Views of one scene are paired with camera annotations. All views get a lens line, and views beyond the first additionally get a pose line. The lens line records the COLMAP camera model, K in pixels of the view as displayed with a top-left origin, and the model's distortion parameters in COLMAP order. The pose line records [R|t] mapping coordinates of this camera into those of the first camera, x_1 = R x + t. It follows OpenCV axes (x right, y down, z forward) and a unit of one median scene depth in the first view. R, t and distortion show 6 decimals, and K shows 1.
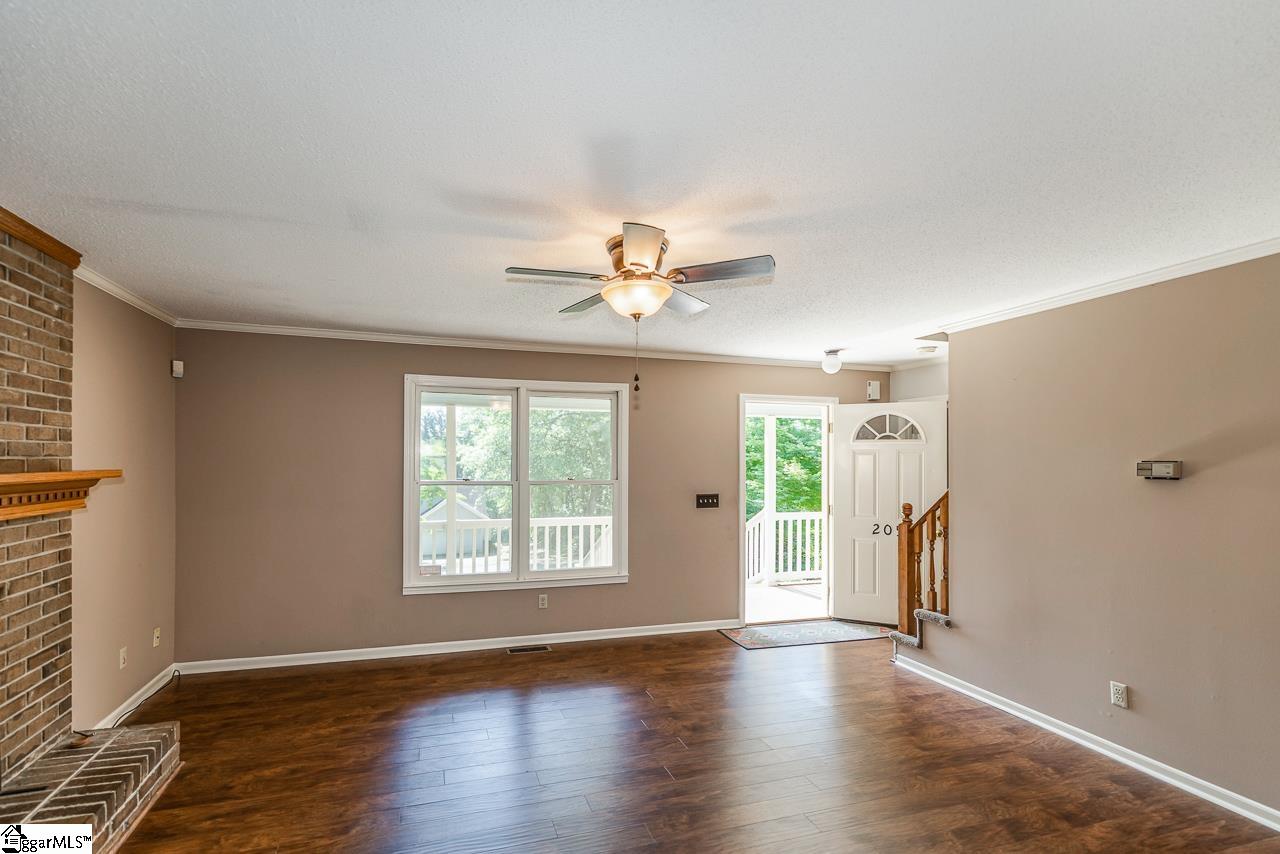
lens RADIAL K [[563.2, 0, 580.8], [0, 563.2, 458.0], [0, 0, 1]] dist [-0.000841, -0.000167]
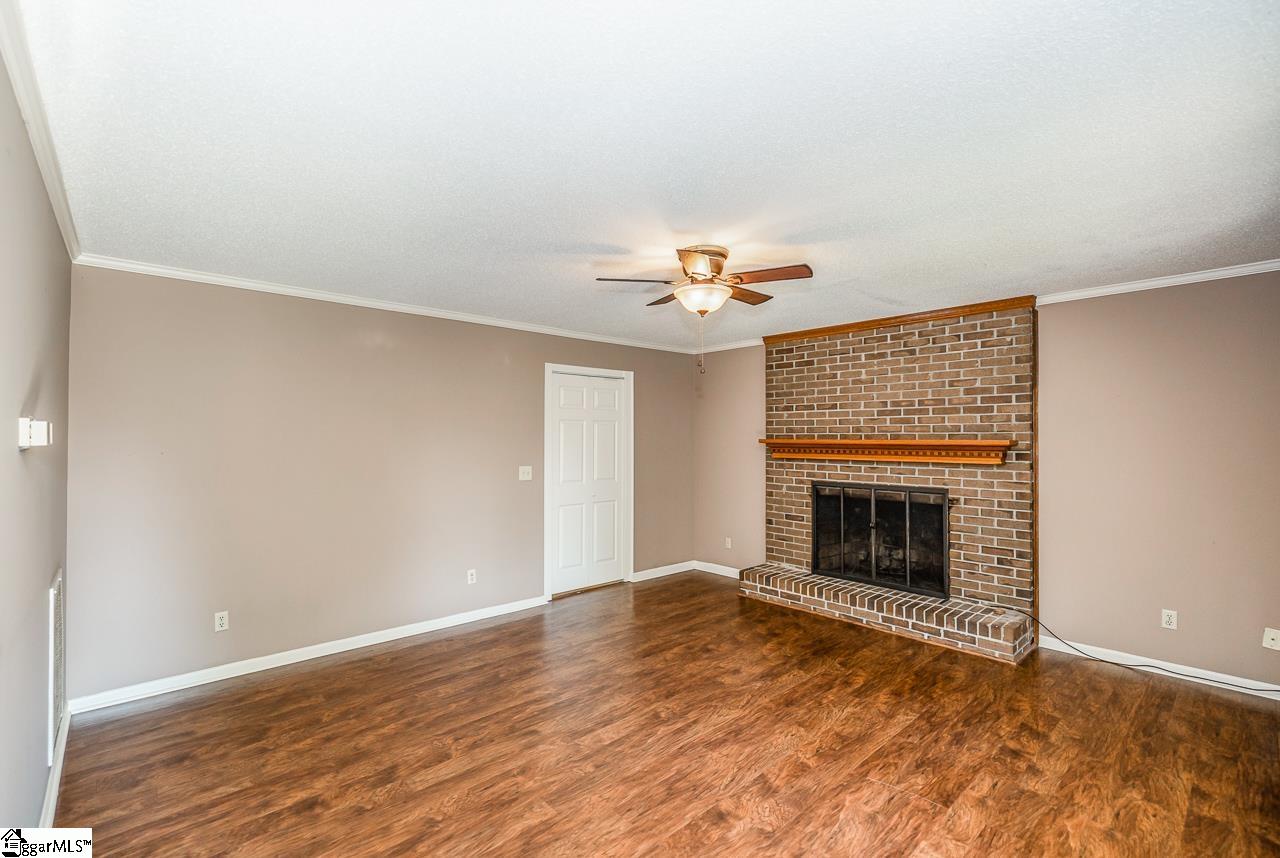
lens RADIAL K [[563.2, 0, 630.5], [0, 563.2, 429.3], [0, 0, 1]] dist [-0.000841, -0.000167]
pose [[-0.886711, -0.012644, -0.462152, 0.776213], [-0.004721, 0.999821, -0.018296, 0.025106], [0.462301, -0.014042, -0.886612, 1.941381]]
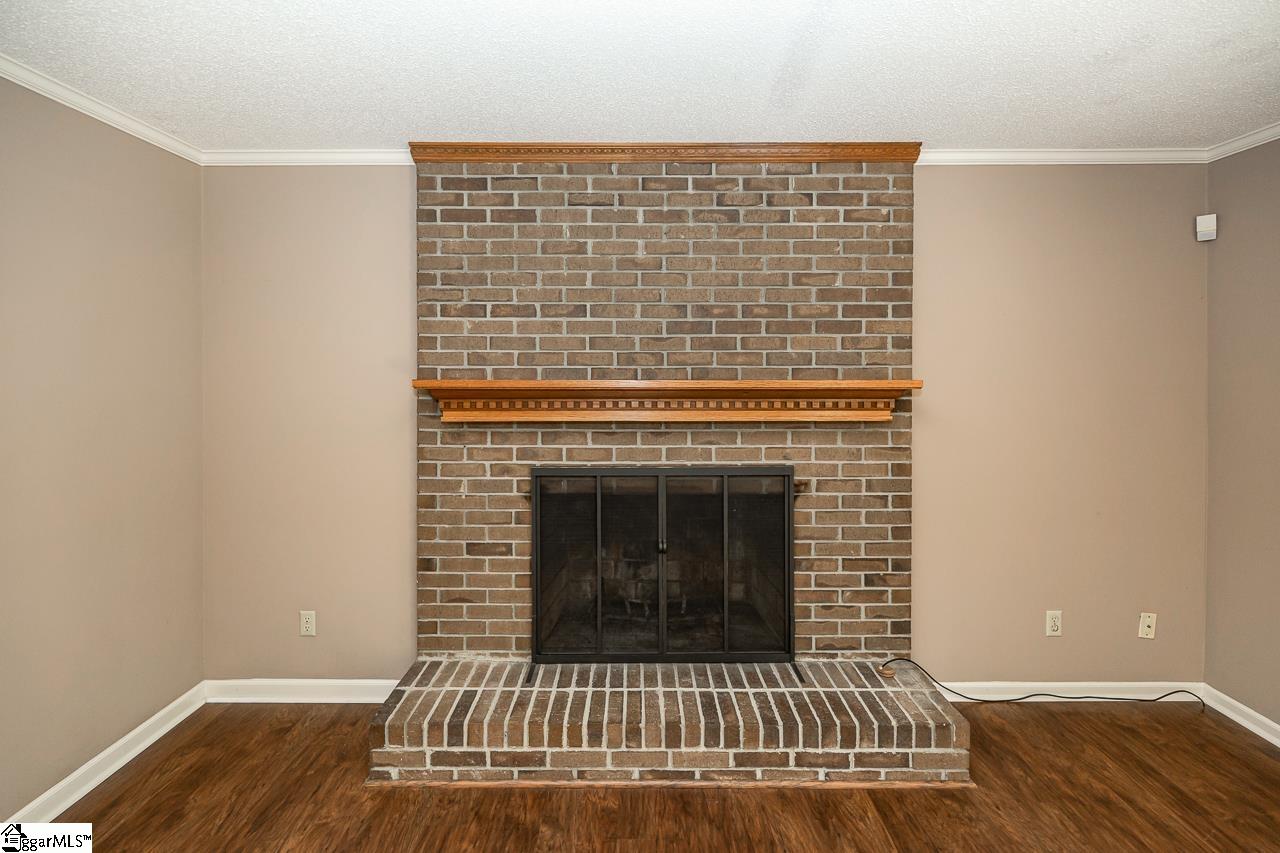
lens RADIAL K [[563.2, 0, 637.3], [0, 563.2, 371.5], [0, 0, 1]] dist [-0.000841, -0.000167]
pose [[-0.267792, 0.003619, -0.963470, 0.119526], [0.000871, 0.999993, 0.003514, 0.004697], [0.963476, 0.000101, -0.267794, 0.856164]]
